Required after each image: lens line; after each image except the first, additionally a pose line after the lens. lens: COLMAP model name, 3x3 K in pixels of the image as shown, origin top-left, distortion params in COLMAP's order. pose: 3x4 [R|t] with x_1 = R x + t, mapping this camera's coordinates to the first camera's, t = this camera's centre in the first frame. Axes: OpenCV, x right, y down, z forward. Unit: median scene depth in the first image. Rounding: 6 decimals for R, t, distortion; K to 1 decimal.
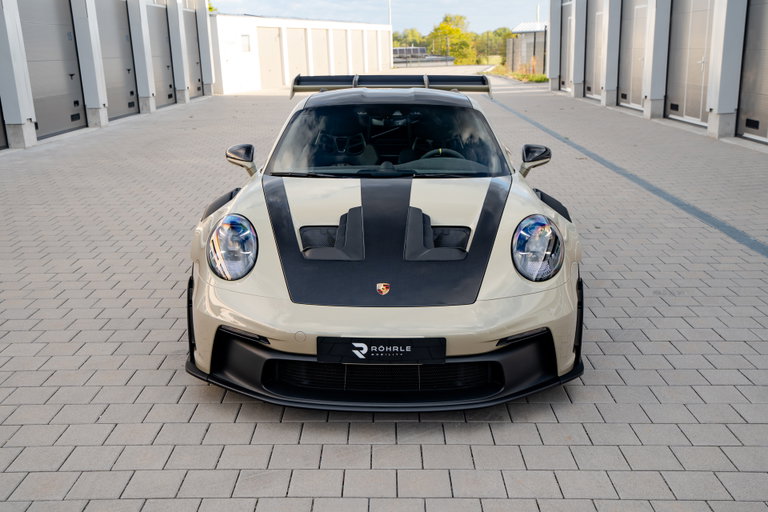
lens RADIAL K [[812.4, 0, 385.0], [0, 812.4, 263.4], [0, 0, 1]] dist [0.029702, 0.000000]
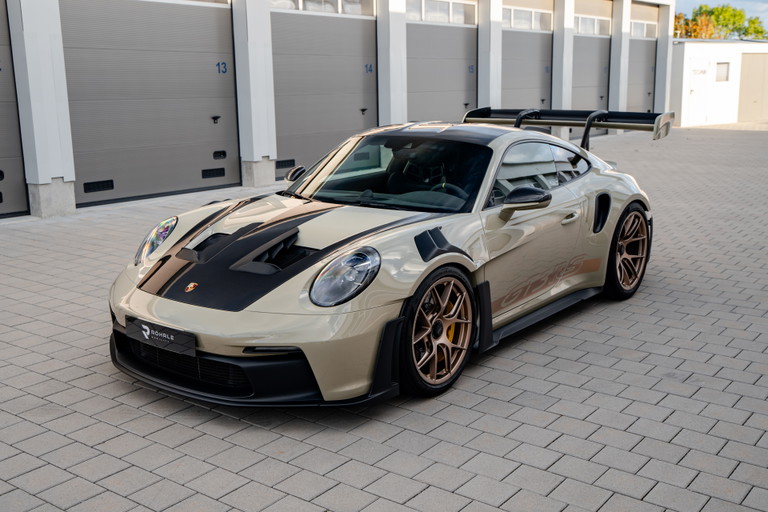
lens RADIAL K [[867.6, 0, 384.4], [0, 867.6, 255.2], [0, 0, 1]] dist [0.036755, 0.000000]
pose [[0.814279, 0.133463, -0.564923, 0.910704], [-0.163847, 0.986481, -0.003112, -0.054715], [0.556870, 0.095095, 0.825138, 0.116968]]
